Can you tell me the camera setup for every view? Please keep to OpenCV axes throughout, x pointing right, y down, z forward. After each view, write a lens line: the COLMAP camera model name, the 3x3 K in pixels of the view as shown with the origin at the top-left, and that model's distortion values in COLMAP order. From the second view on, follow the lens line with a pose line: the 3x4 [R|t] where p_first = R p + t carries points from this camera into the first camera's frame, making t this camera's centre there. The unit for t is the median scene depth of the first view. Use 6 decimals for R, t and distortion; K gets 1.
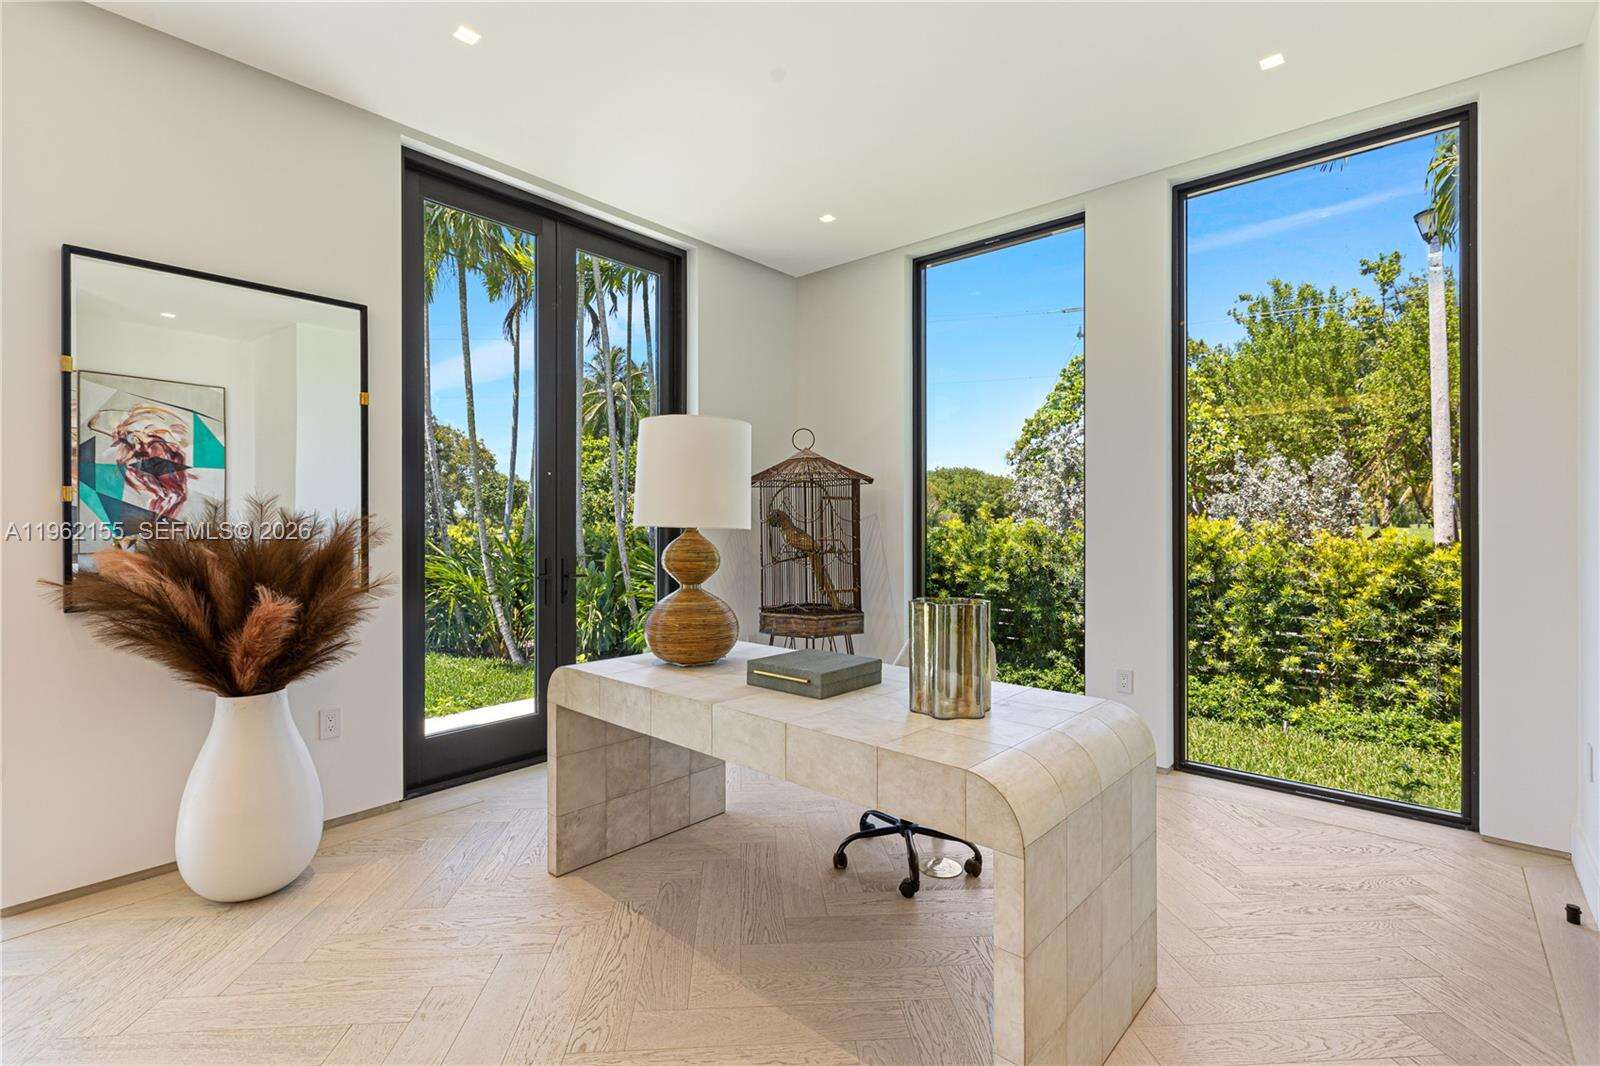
lens RADIAL K [[728.7, 0, 792.8], [0, 728.7, 523.9], [0, 0, 1]] dist [0.001796, -0.001071]
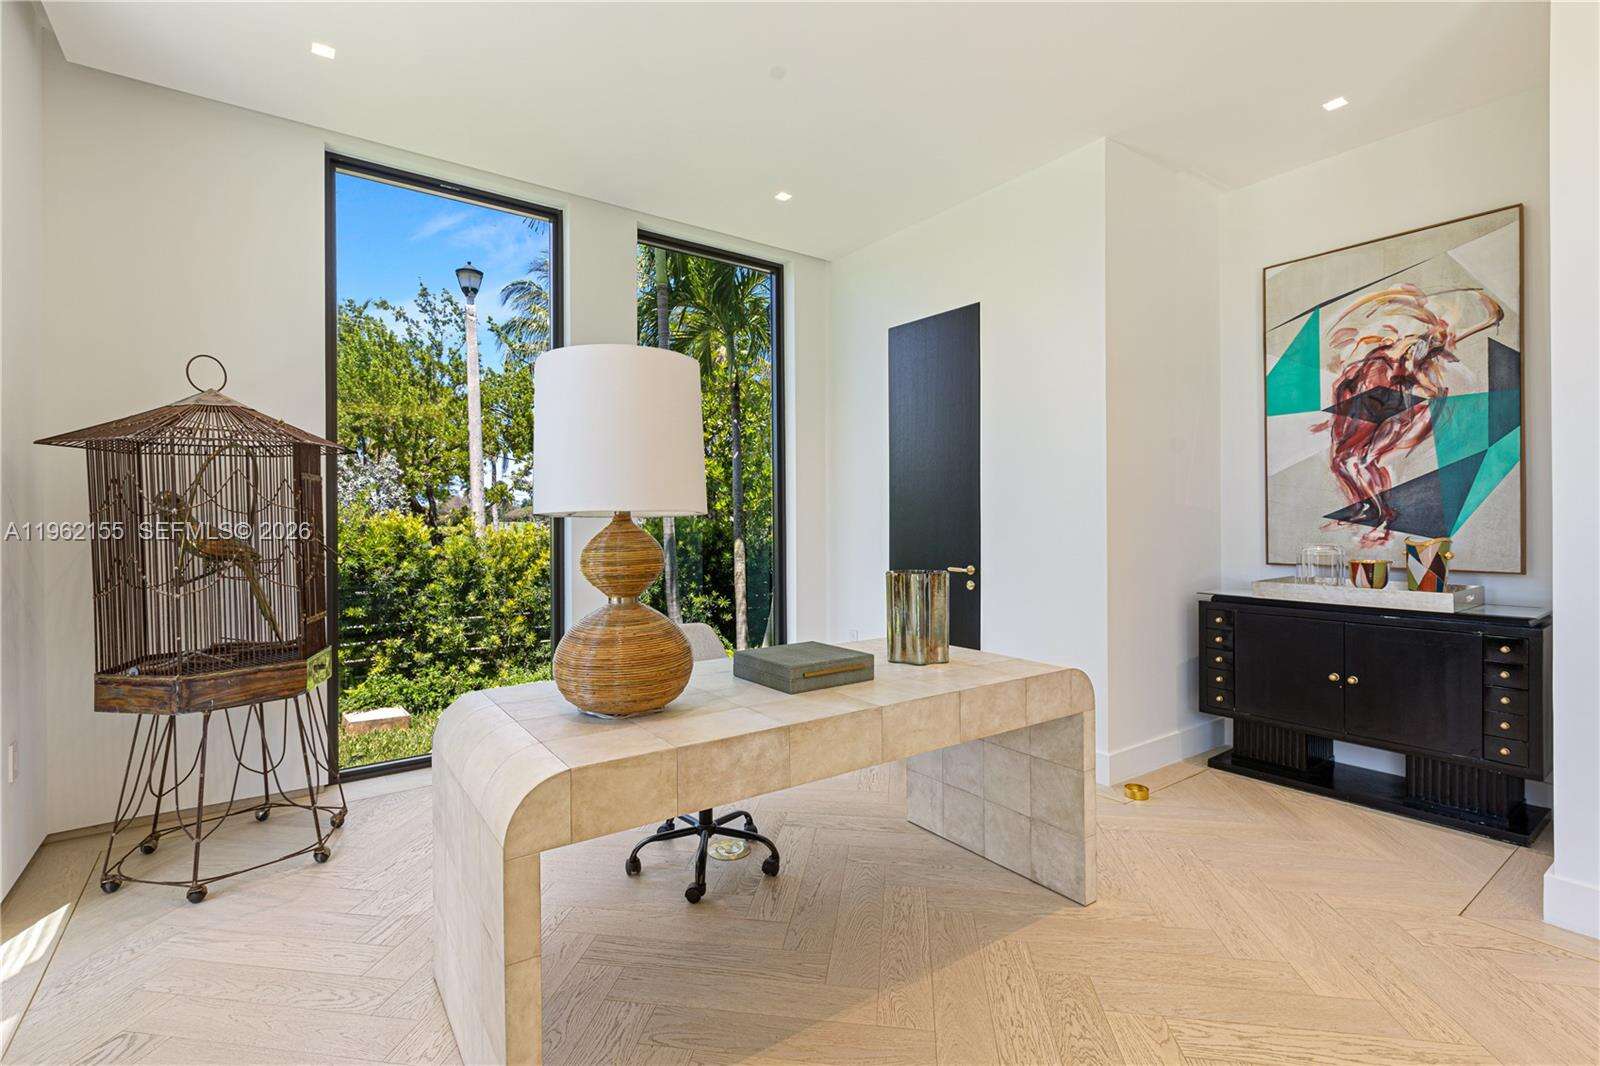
lens RADIAL K [[728.7, 0, 797.0], [0, 728.7, 533.1], [0, 0, 1]] dist [0.001796, -0.001071]
pose [[0.208012, -0.016337, 0.977990, -0.322674], [0.000289, 0.999861, 0.016641, 0.002007], [-0.978126, -0.003179, 0.207988, 0.289278]]
